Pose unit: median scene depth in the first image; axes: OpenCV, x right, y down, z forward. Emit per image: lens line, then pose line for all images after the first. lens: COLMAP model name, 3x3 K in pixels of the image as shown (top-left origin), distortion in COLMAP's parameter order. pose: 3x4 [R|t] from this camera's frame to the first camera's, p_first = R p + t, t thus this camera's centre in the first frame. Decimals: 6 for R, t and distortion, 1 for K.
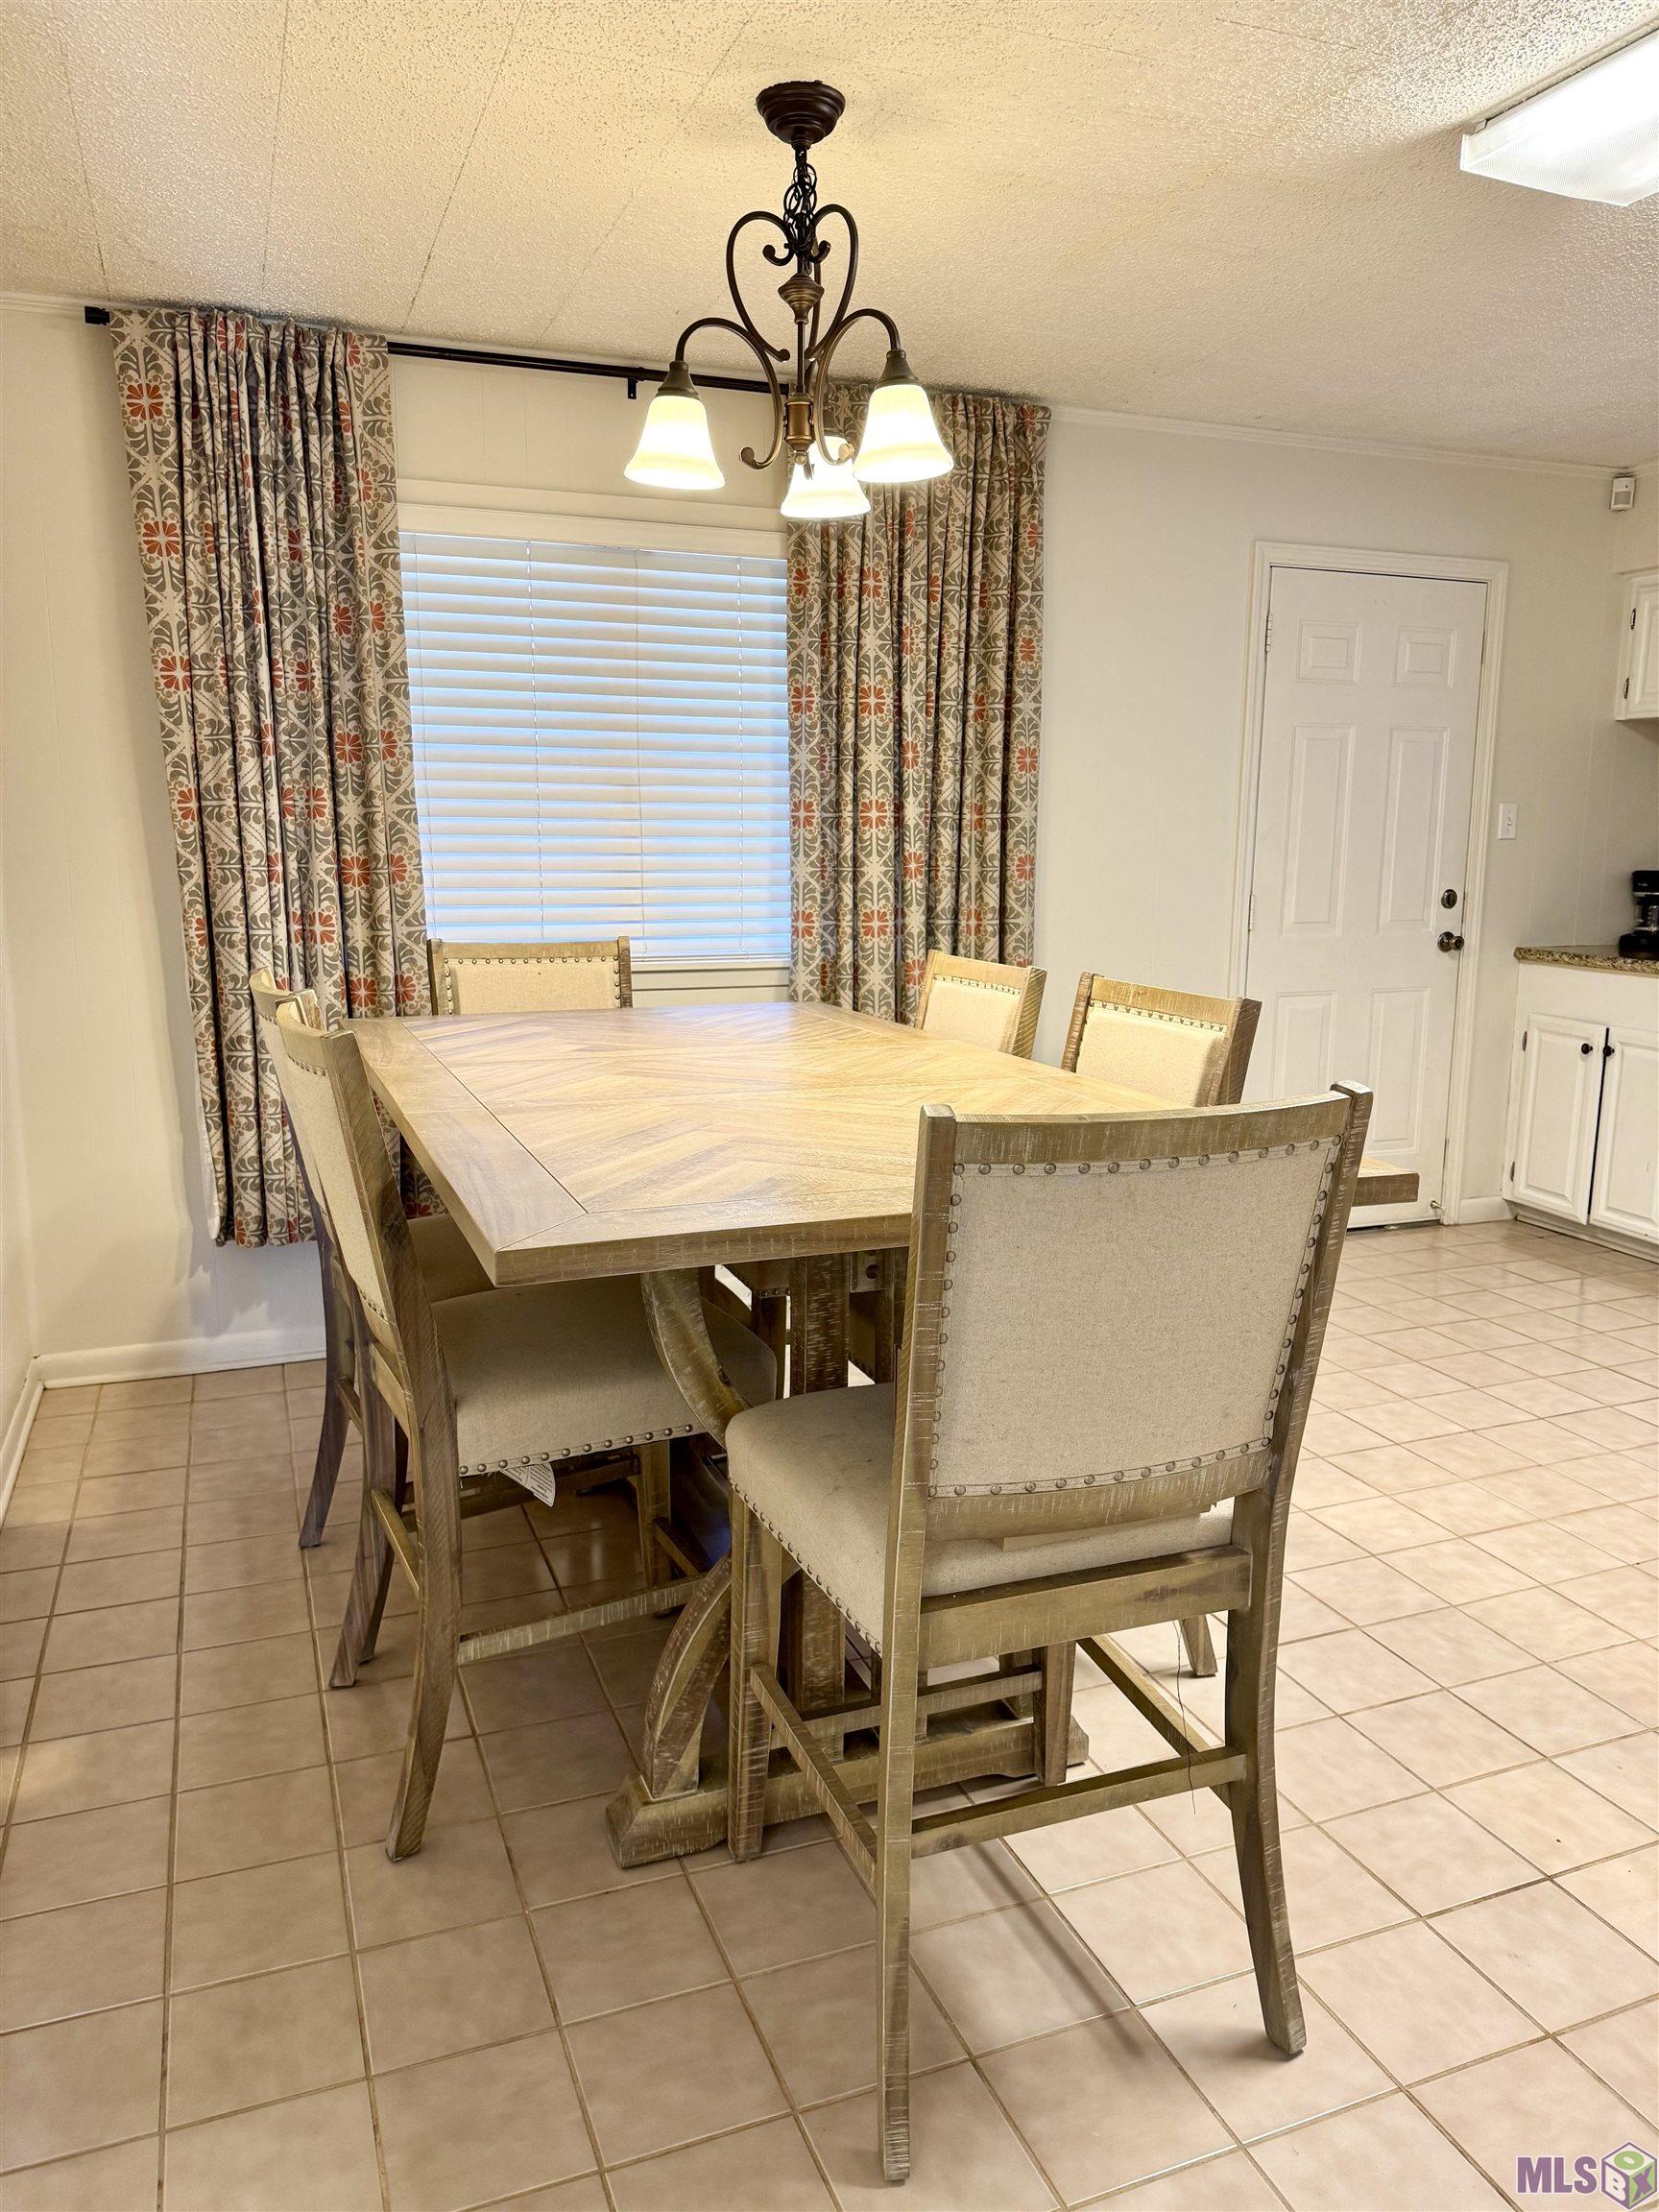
lens RADIAL K [[1541.5, 0, 851.8], [0, 1541.5, 1083.2], [0, 0, 1]] dist [0.067666, -0.084473]
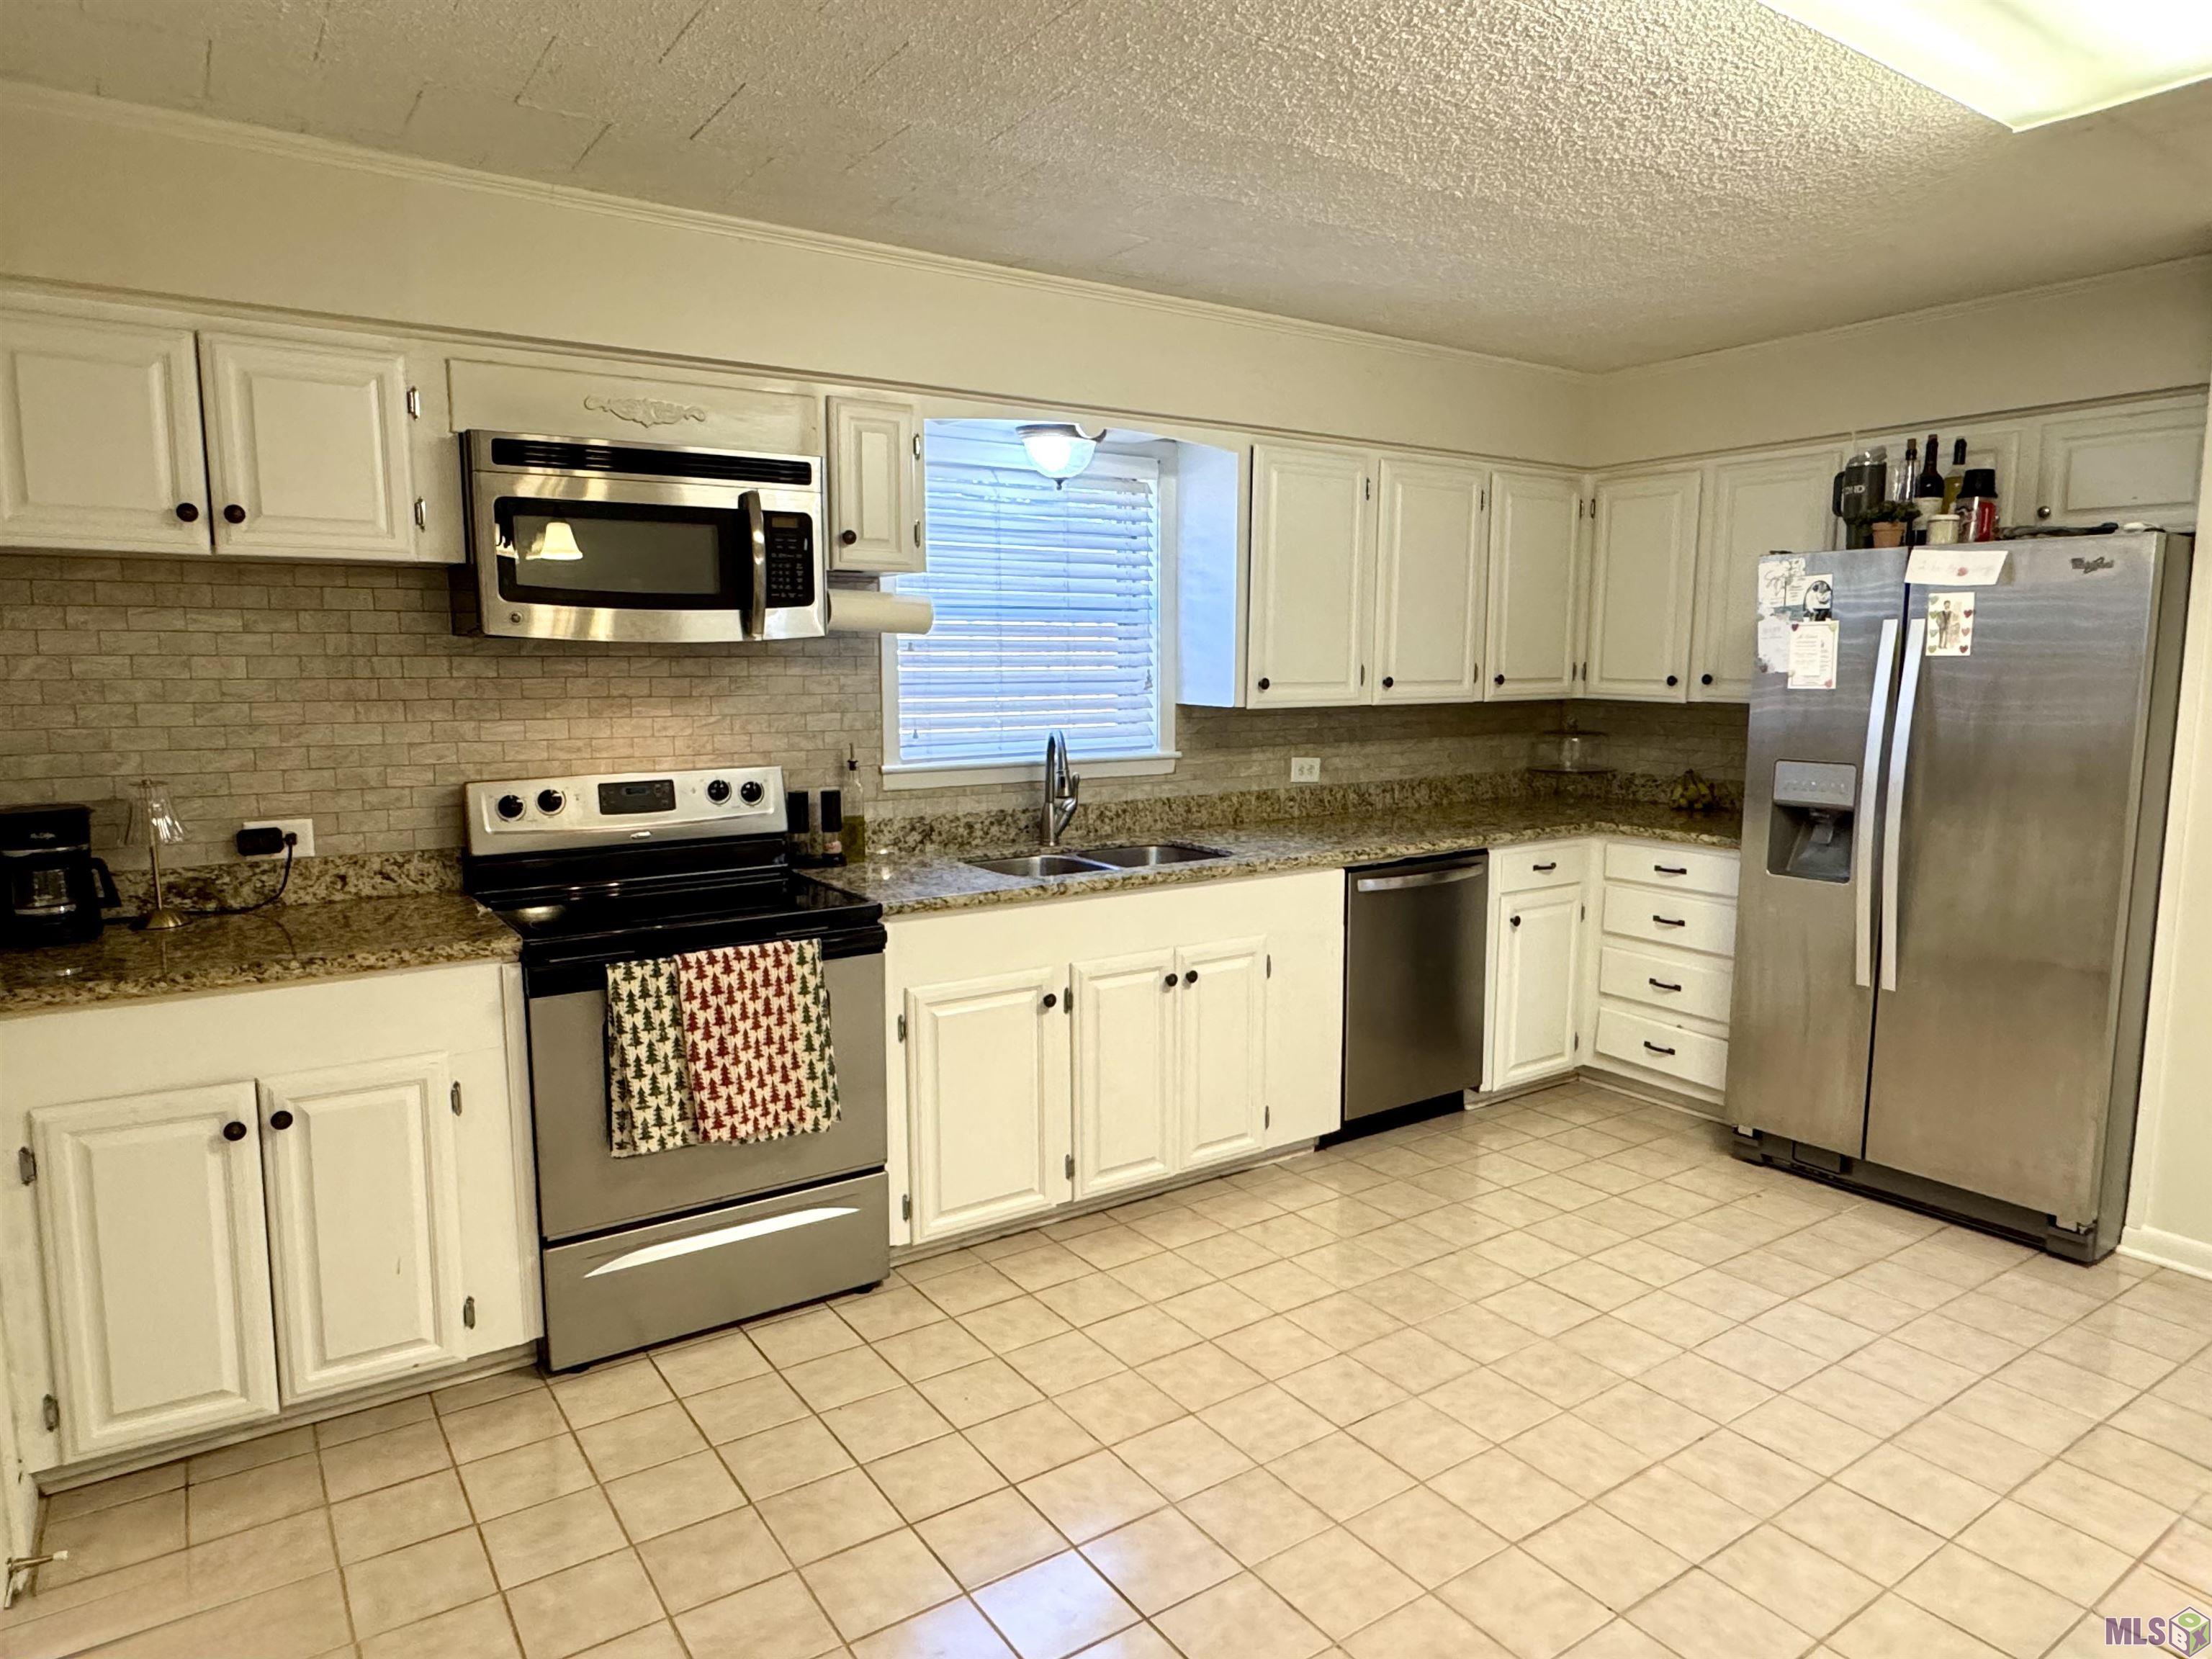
lens RADIAL K [[1351.4, 0, 1105.7], [0, 1351.4, 828.3], [0, 0, 1]] dist [-0.001238, 0.000387]
pose [[-0.209197, -0.133920, 0.968660, -0.107758], [0.162001, 0.972144, 0.169388, -0.303849], [-0.964361, 0.192359, -0.181675, 1.437660]]
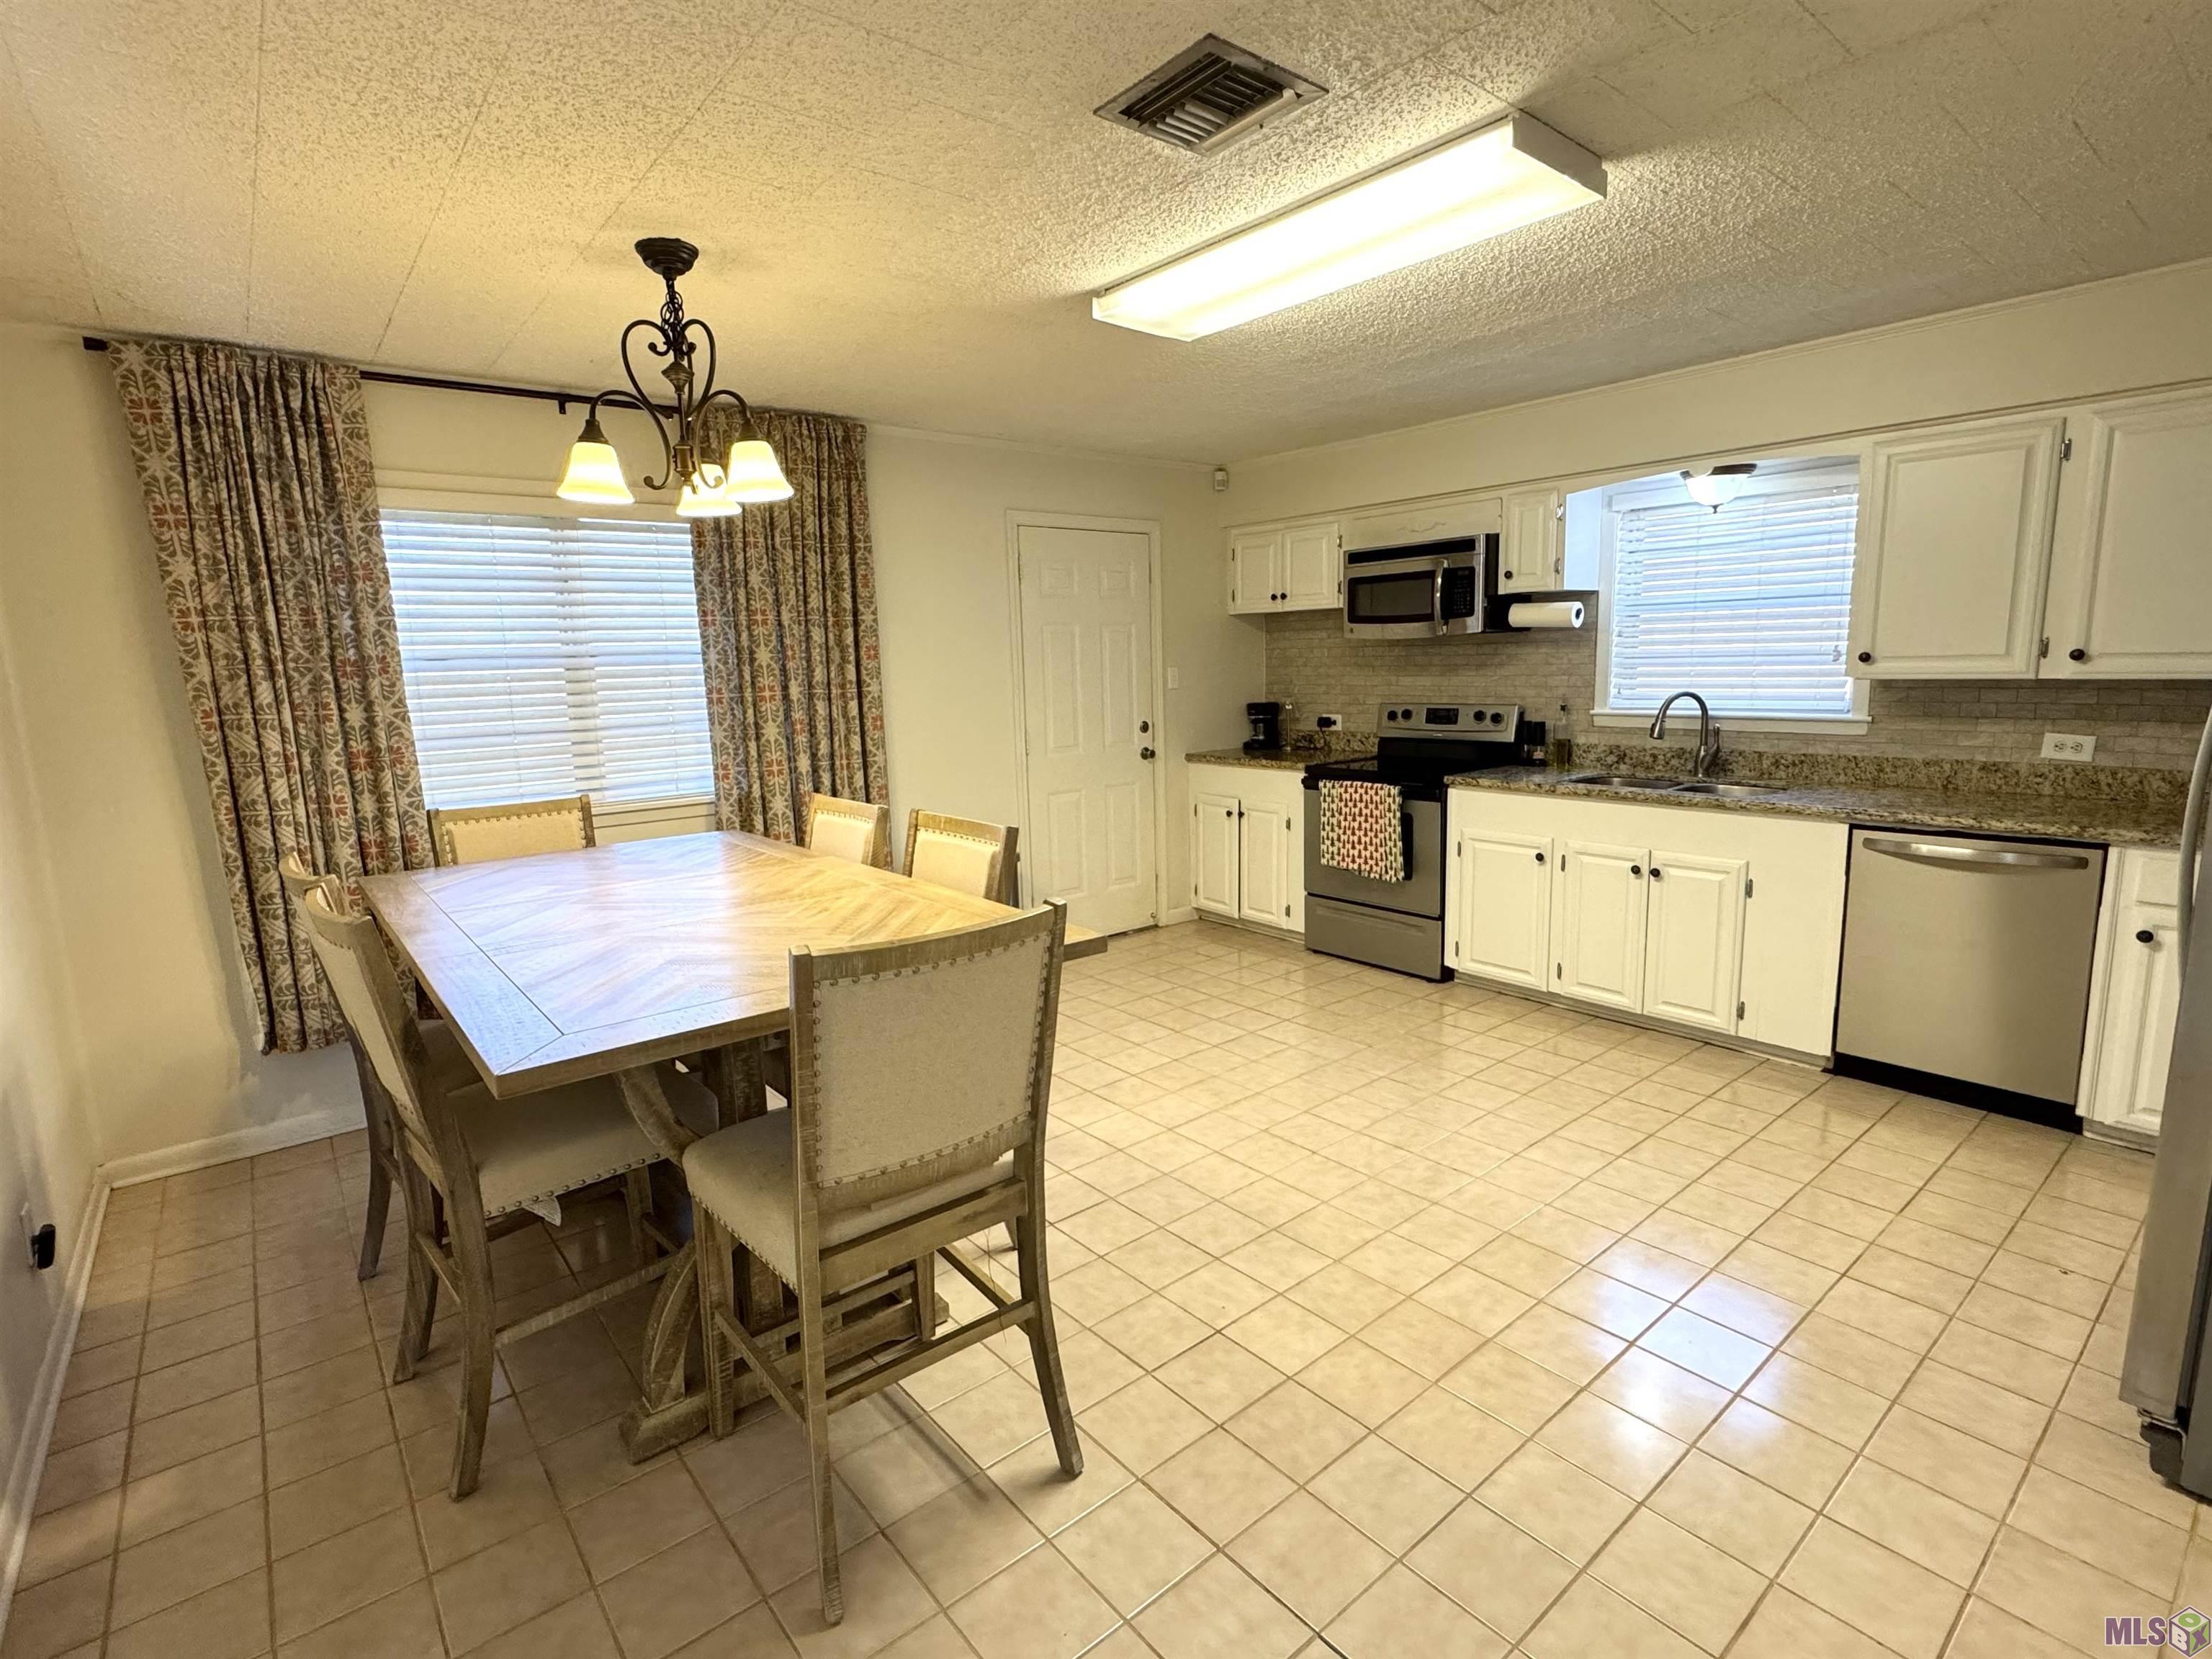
lens RADIAL K [[1055.8, 0, 1096.1], [0, 1055.8, 820.6], [0, 0, 1]] dist [-0.001522, 0.000762]
pose [[0.954034, -0.080619, 0.288652, 0.021788], [0.085341, 0.996345, -0.003787, -0.042145], [-0.287292, 0.028247, 0.957427, -0.064306]]
